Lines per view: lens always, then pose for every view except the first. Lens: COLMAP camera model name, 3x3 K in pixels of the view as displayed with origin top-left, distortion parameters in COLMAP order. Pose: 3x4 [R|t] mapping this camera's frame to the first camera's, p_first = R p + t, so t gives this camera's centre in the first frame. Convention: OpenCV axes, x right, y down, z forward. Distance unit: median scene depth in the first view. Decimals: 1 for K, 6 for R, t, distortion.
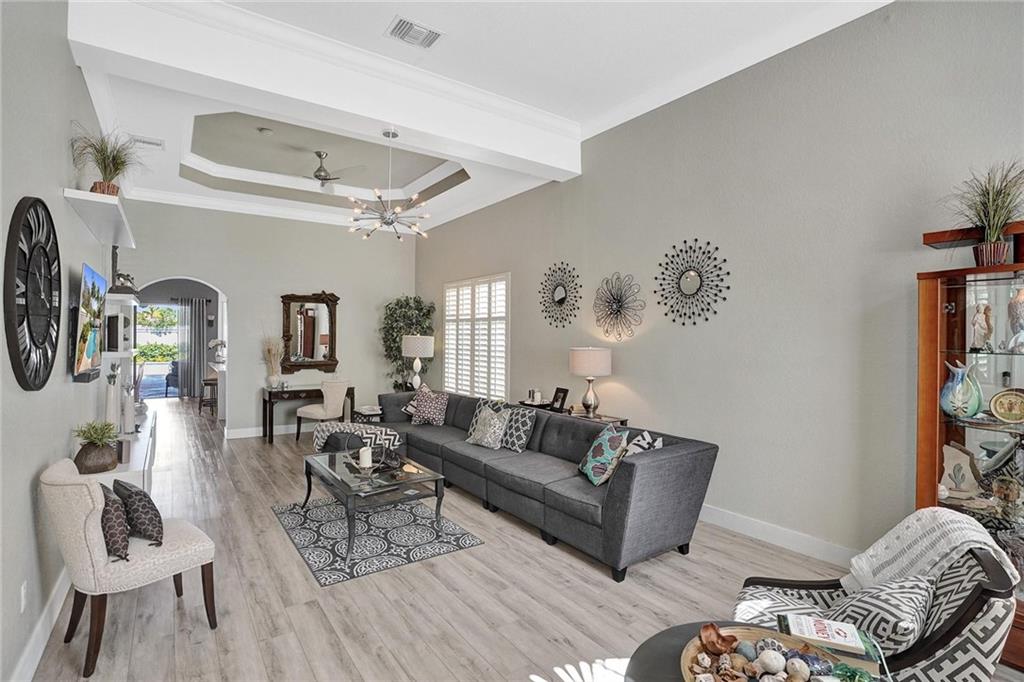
lens RADIAL K [[492.8, 0, 515.2], [0, 492.8, 338.4], [0, 0, 1]] dist [-0.075794, 0.032248]
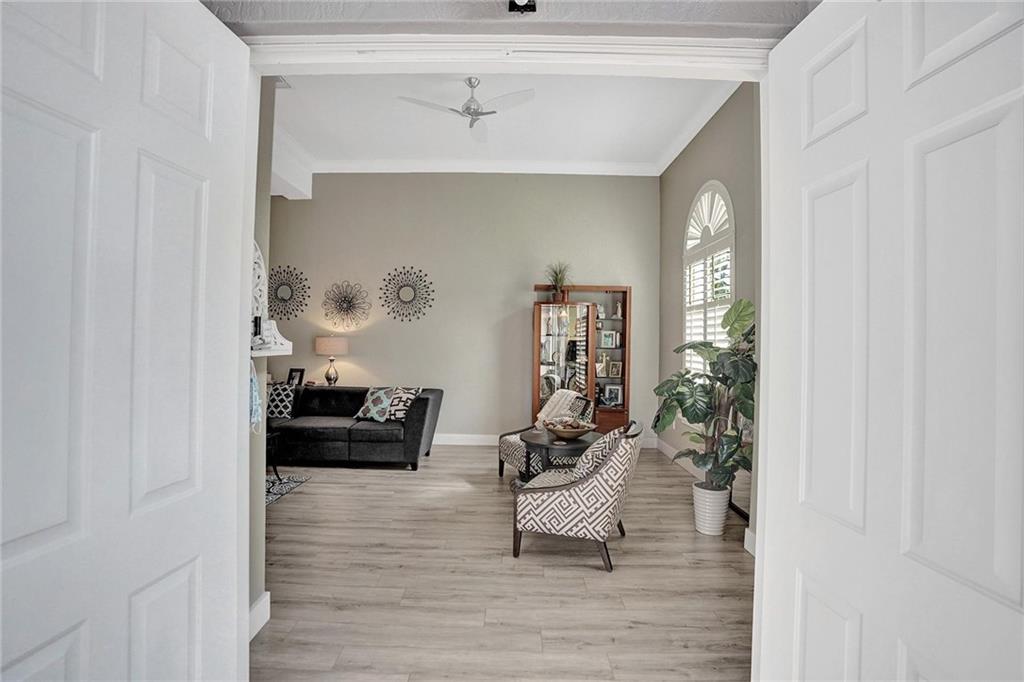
lens RADIAL K [[484.0, 0, 511.3], [0, 484.0, 346.8], [0, 0, 1]] dist [-0.074195, 0.030084]
pose [[0.598876, -0.007670, 0.800805, -0.613722], [-0.009182, 0.999823, 0.016443, 0.024301], [-0.800789, -0.017200, 0.598699, -0.180245]]
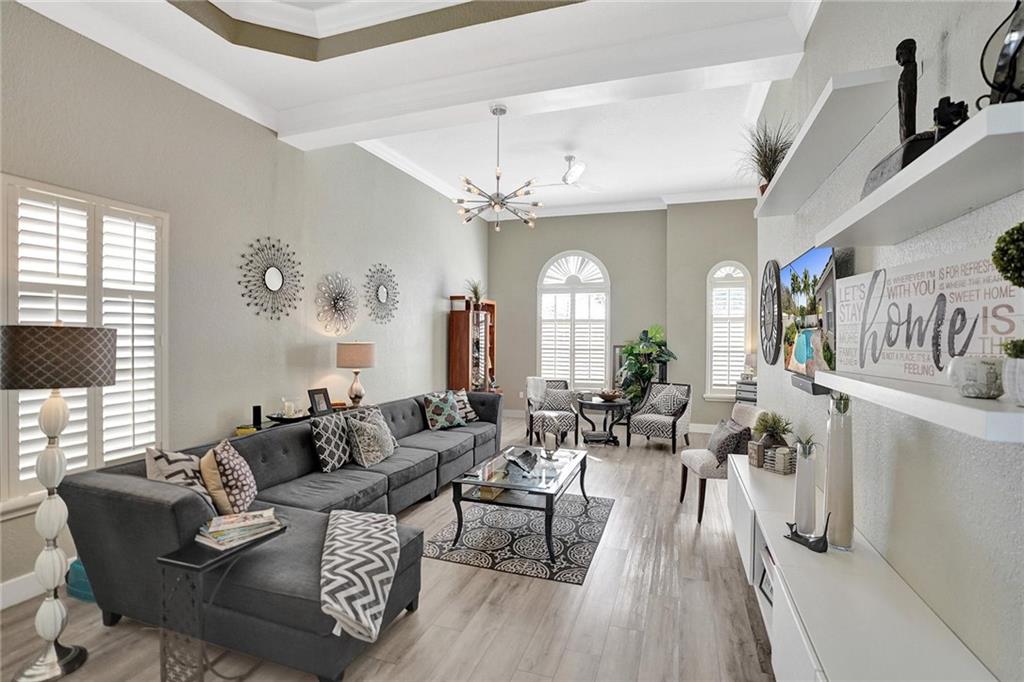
lens RADIAL K [[484.0, 0, 511.3], [0, 484.0, 346.8], [0, 0, 1]] dist [-0.074195, 0.030084]
pose [[-0.571806, -0.031420, 0.819787, -0.911856], [-0.011276, 0.999473, 0.030442, -0.007046], [-0.820311, 0.008162, -0.571859, 1.343897]]
